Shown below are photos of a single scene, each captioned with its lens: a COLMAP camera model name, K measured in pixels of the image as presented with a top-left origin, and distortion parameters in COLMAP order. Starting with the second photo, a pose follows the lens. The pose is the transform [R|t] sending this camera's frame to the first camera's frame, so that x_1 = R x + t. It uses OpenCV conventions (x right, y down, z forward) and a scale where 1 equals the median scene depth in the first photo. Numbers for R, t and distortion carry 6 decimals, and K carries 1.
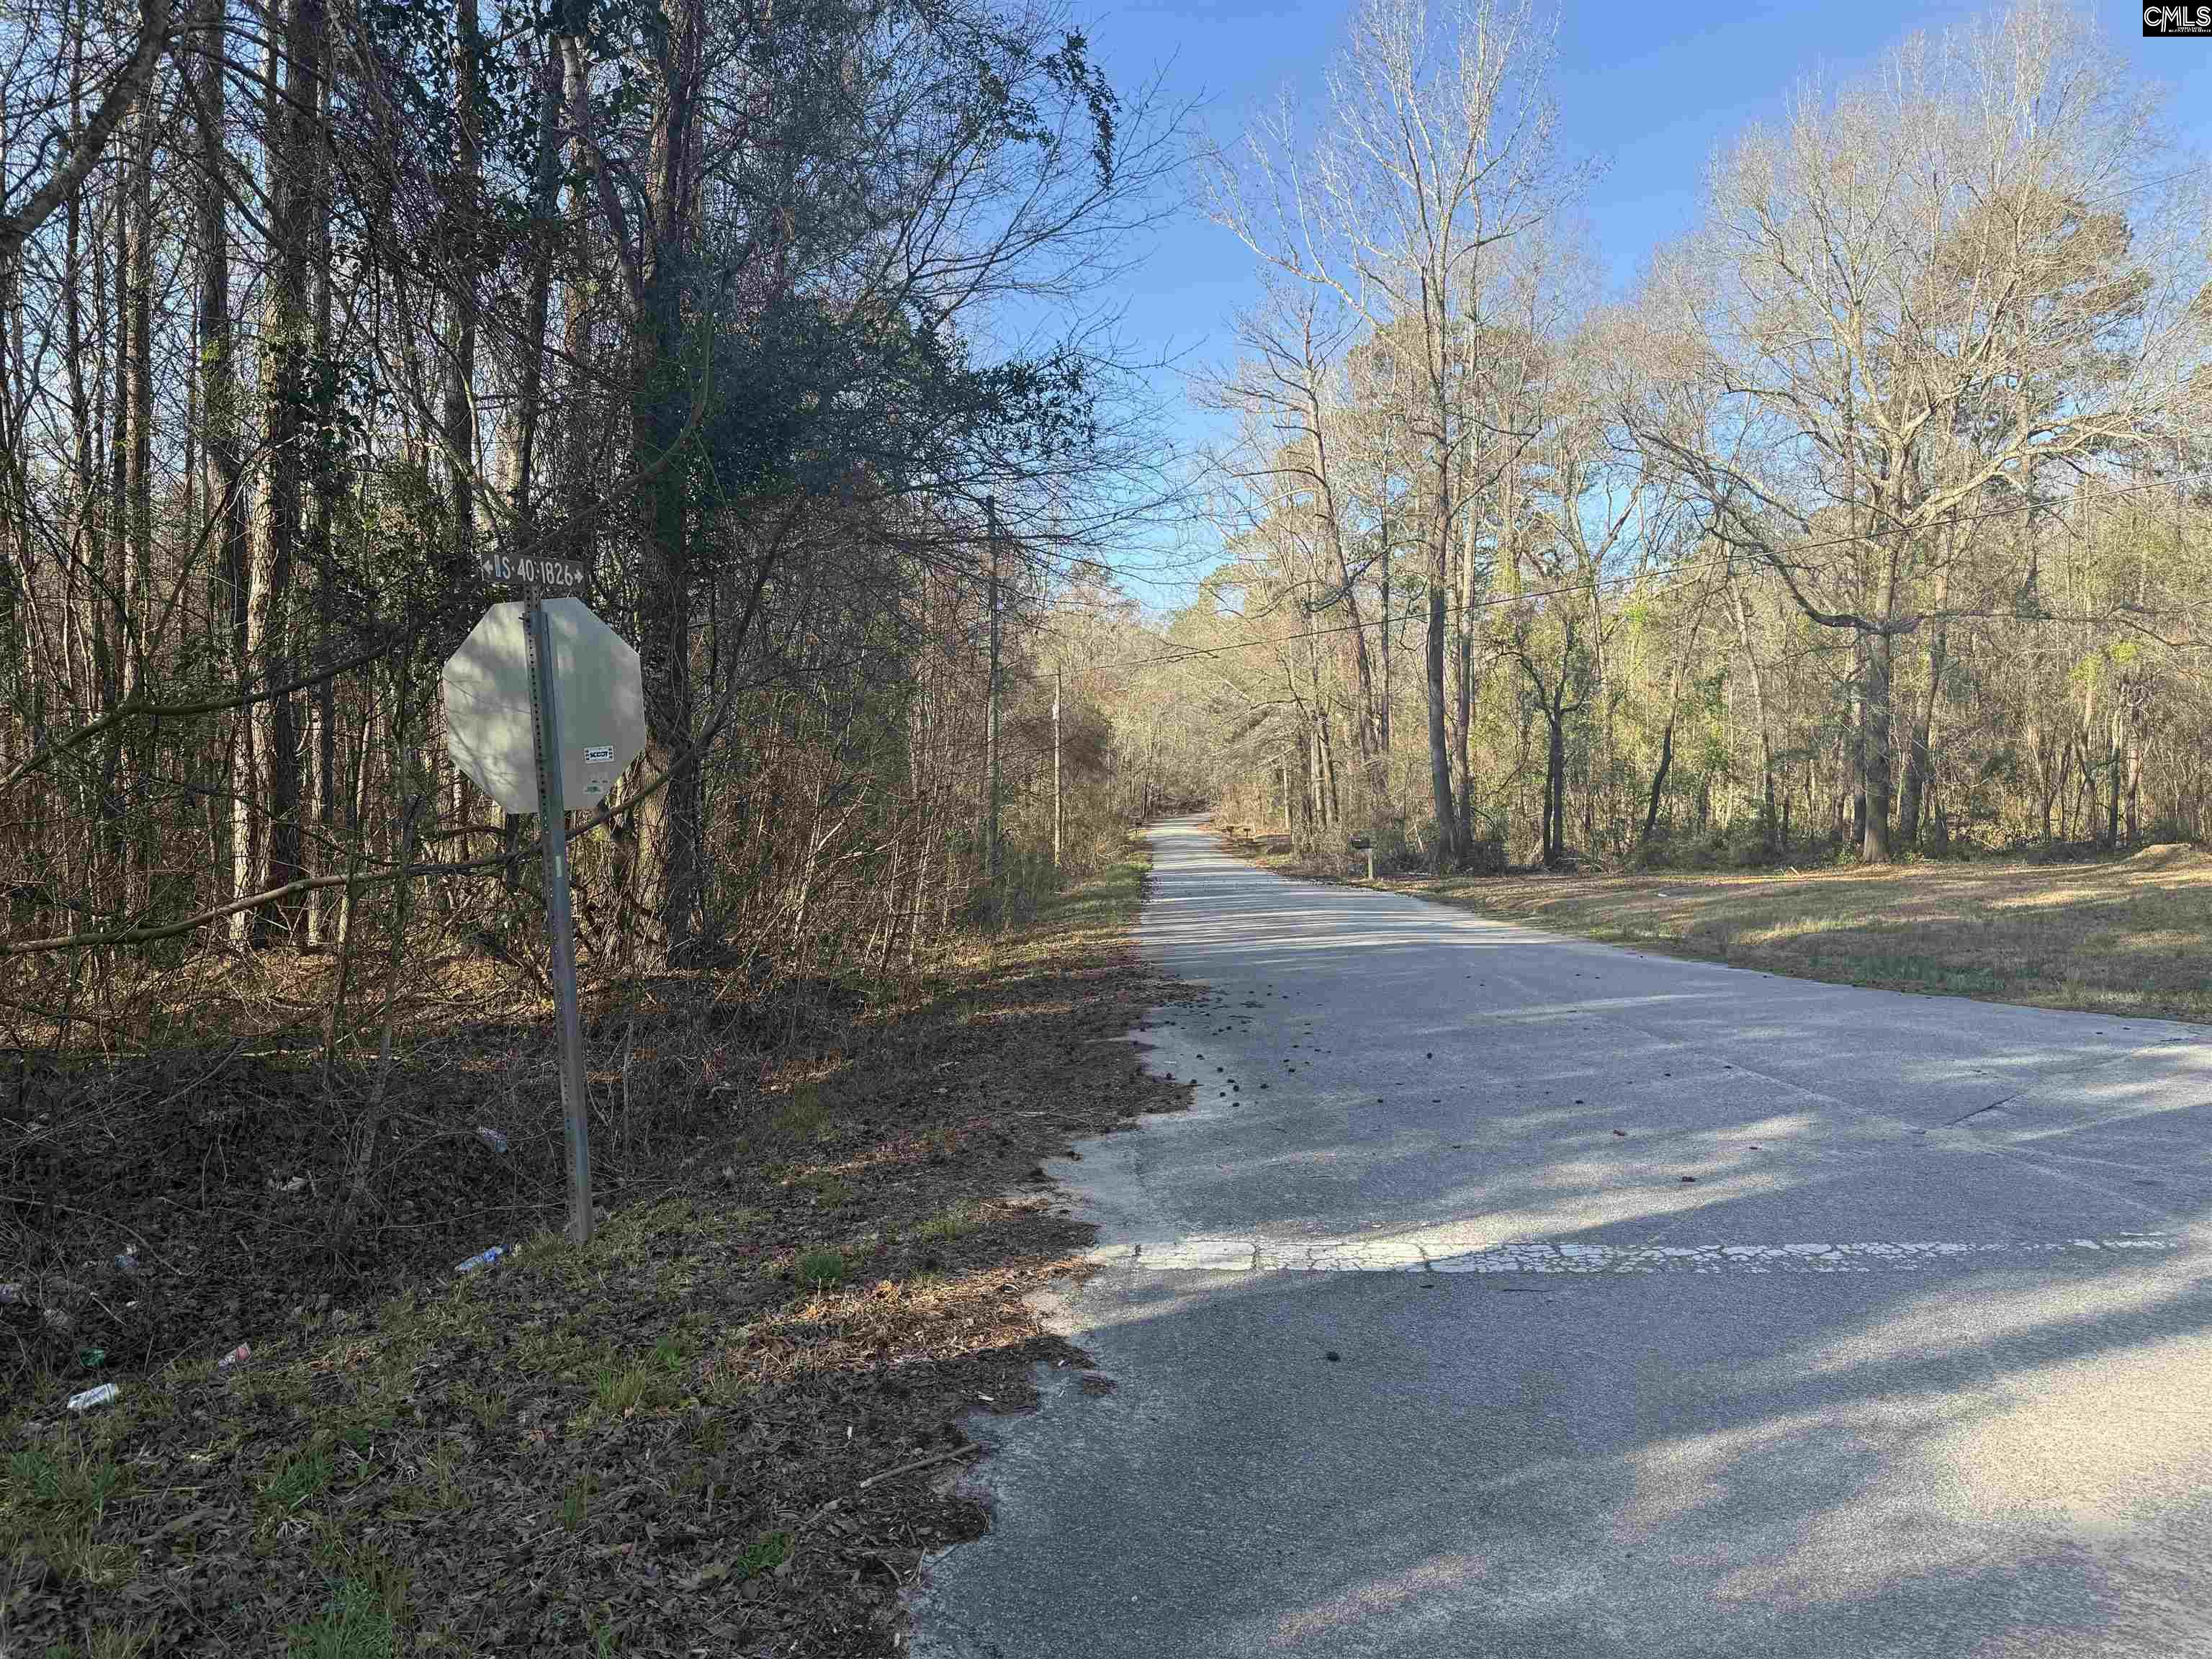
lens RADIAL K [[1539.1, 0, 1108.5], [0, 1539.1, 841.5], [0, 0, 1]] dist [0.070727, -0.081696]
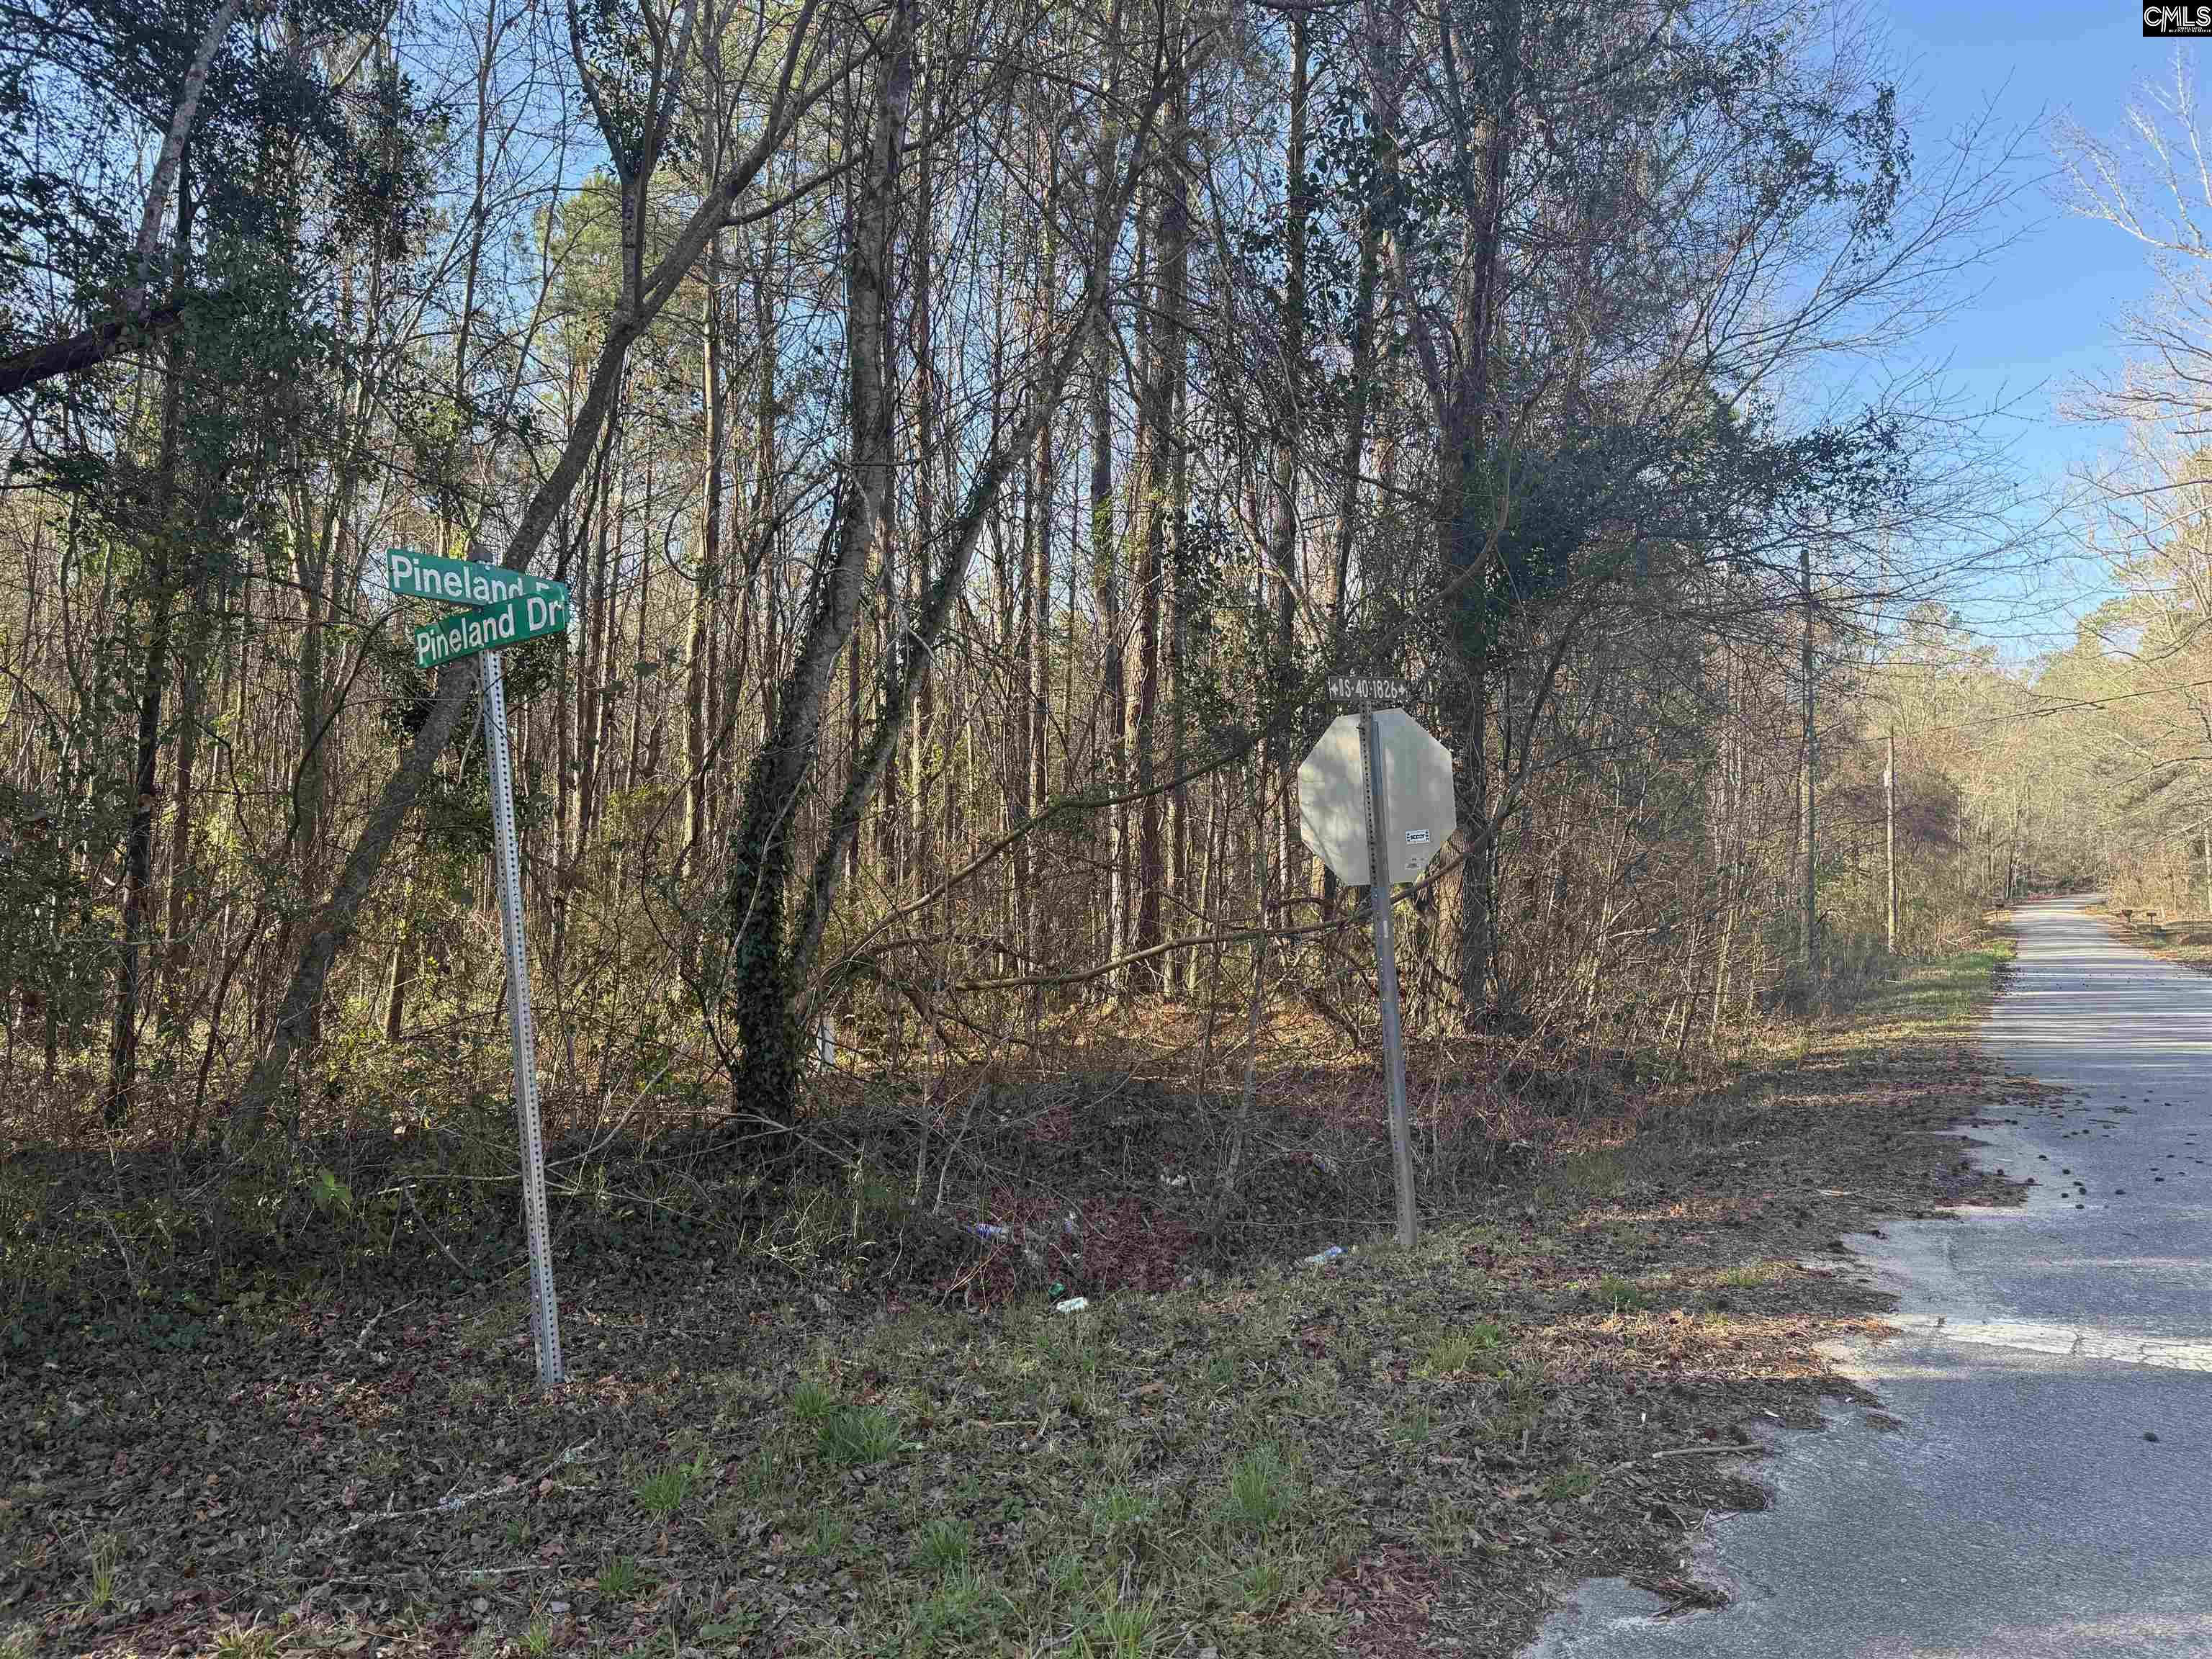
lens RADIAL K [[1561.4, 0, 1074.9], [0, 1561.4, 815.6], [0, 0, 1]] dist [0.050922, -0.069374]
pose [[0.870406, -0.014851, -0.492111, 0.015547], [-0.017168, 0.998022, -0.060483, 0.001854], [0.492035, 0.061093, 0.868429, -0.081312]]
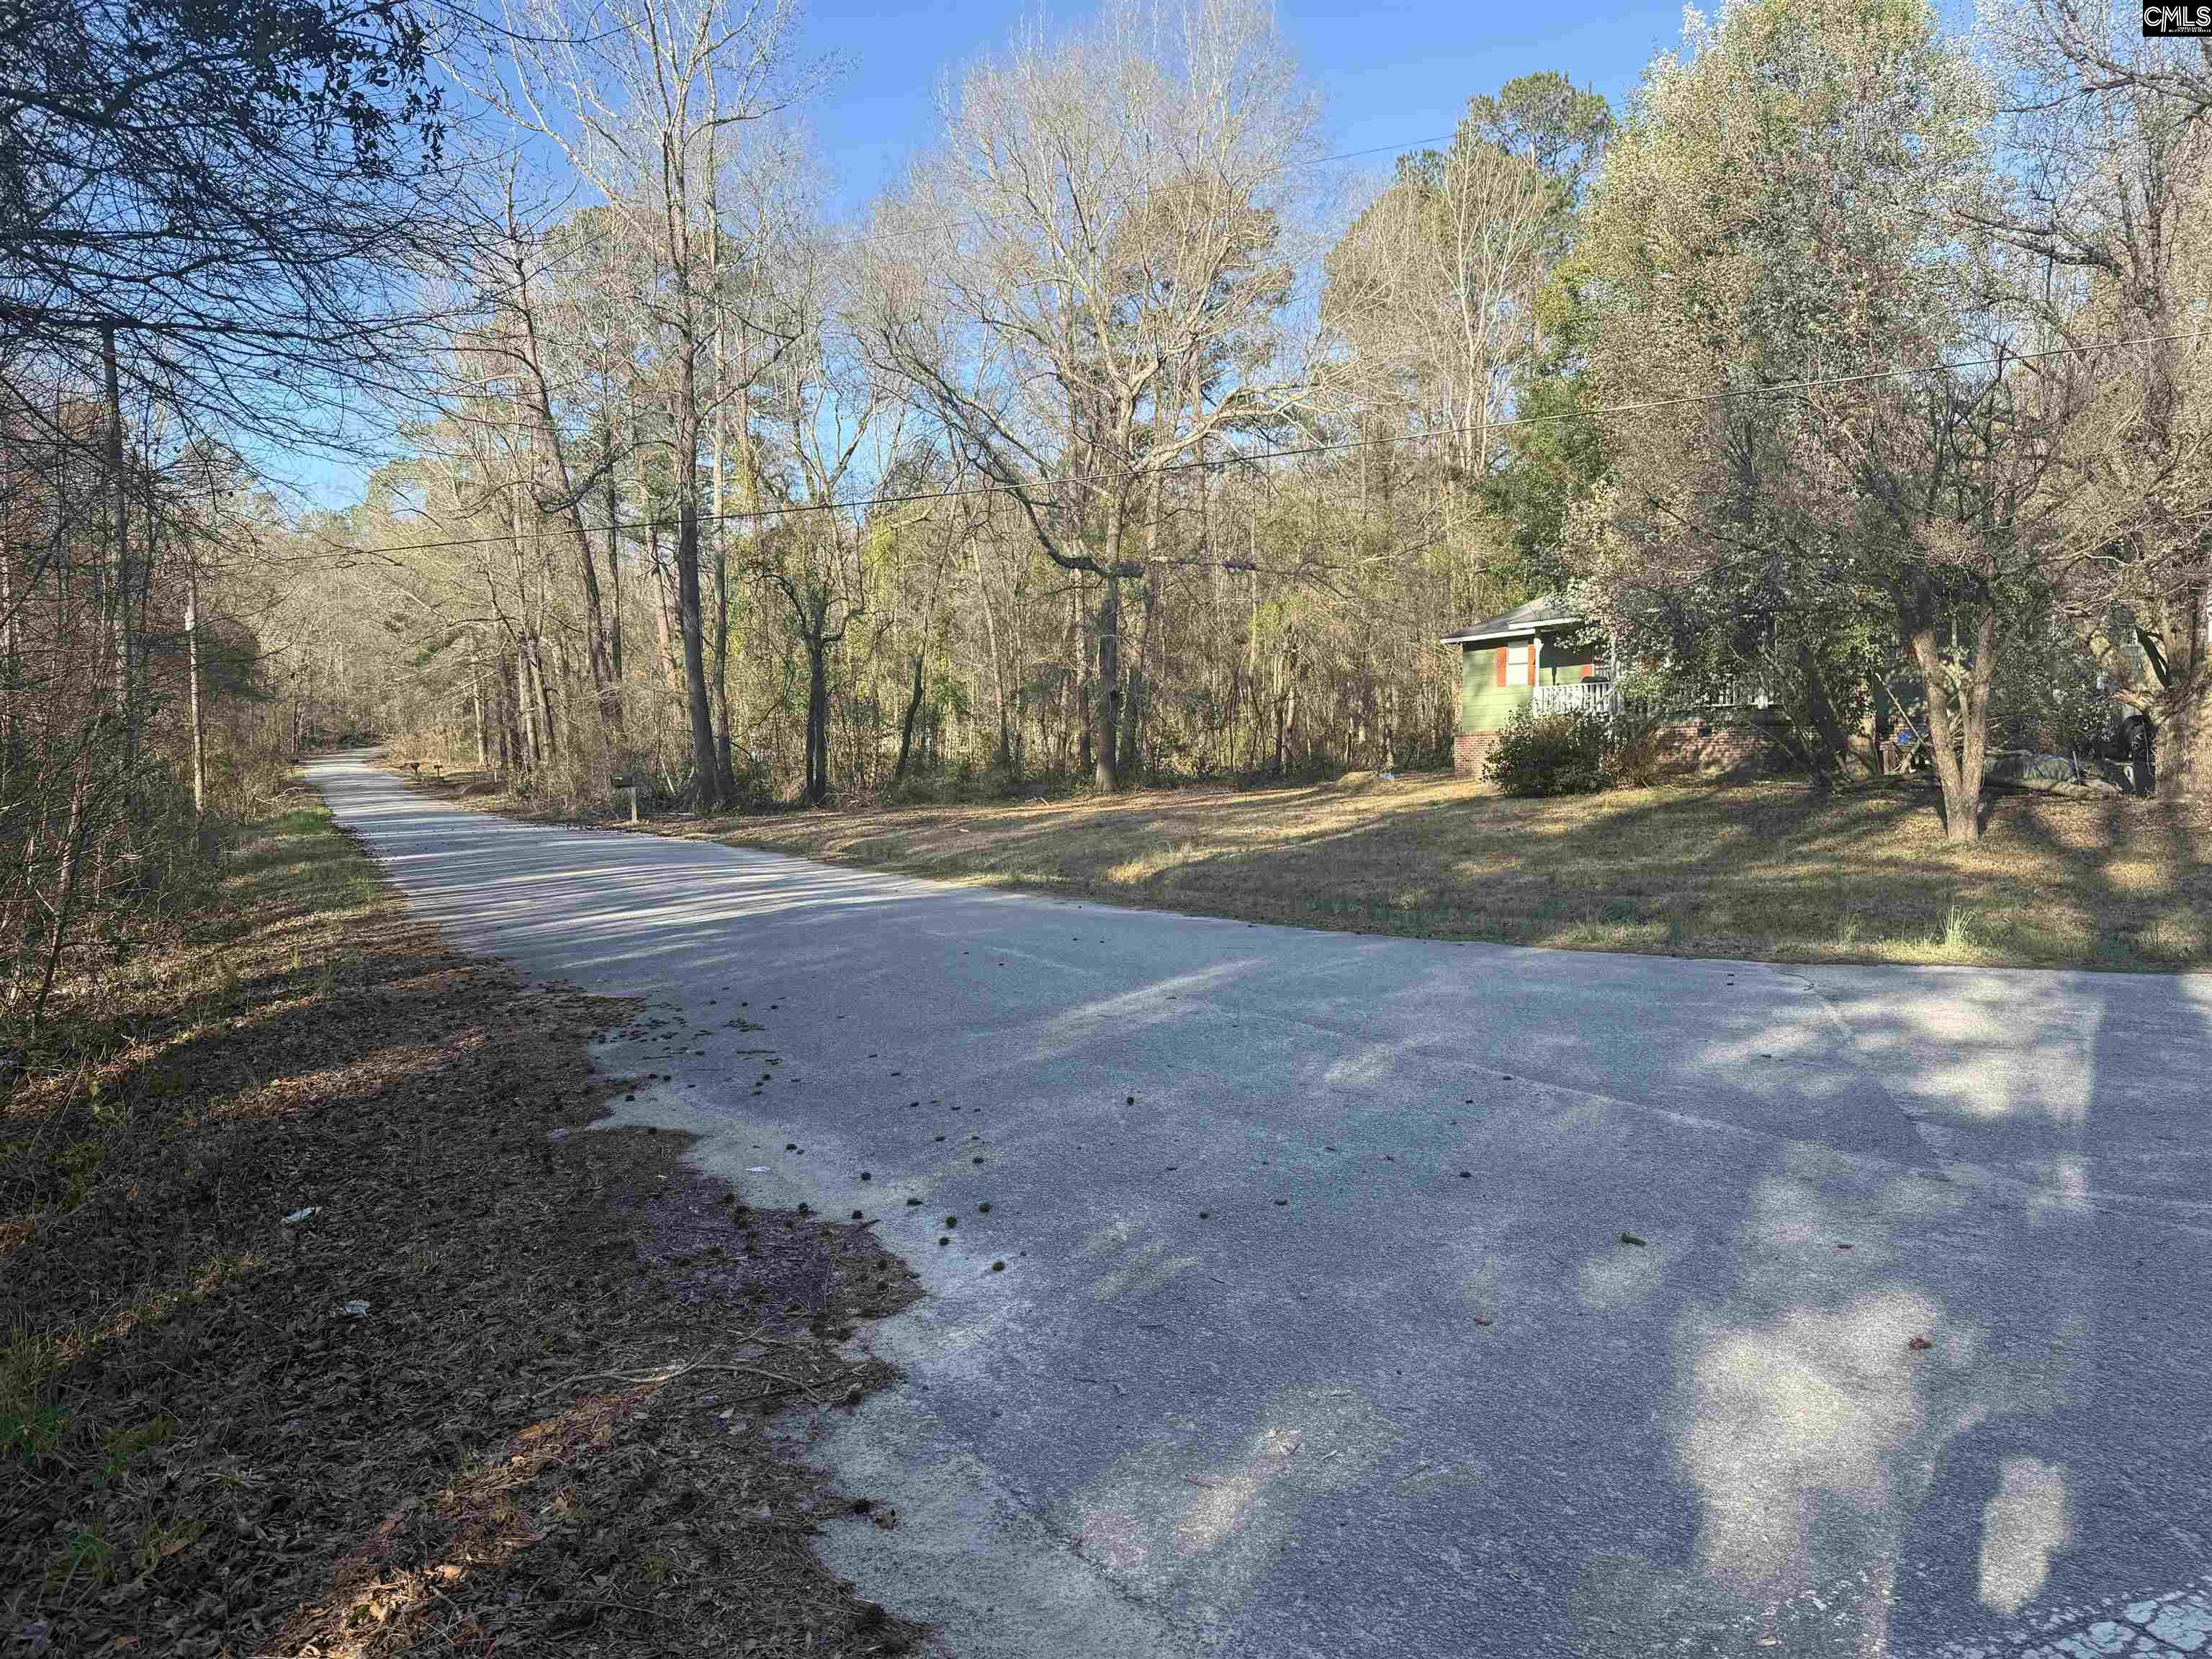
lens RADIAL K [[1477.0, 0, 1109.5], [0, 1477.0, 854.6], [0, 0, 1]] dist [0.065257, -0.139142]
pose [[0.855065, -0.040301, 0.516953, -0.091051], [0.012561, 0.998292, 0.057049, -0.005071], [-0.518369, -0.042287, 0.854111, 0.307803]]
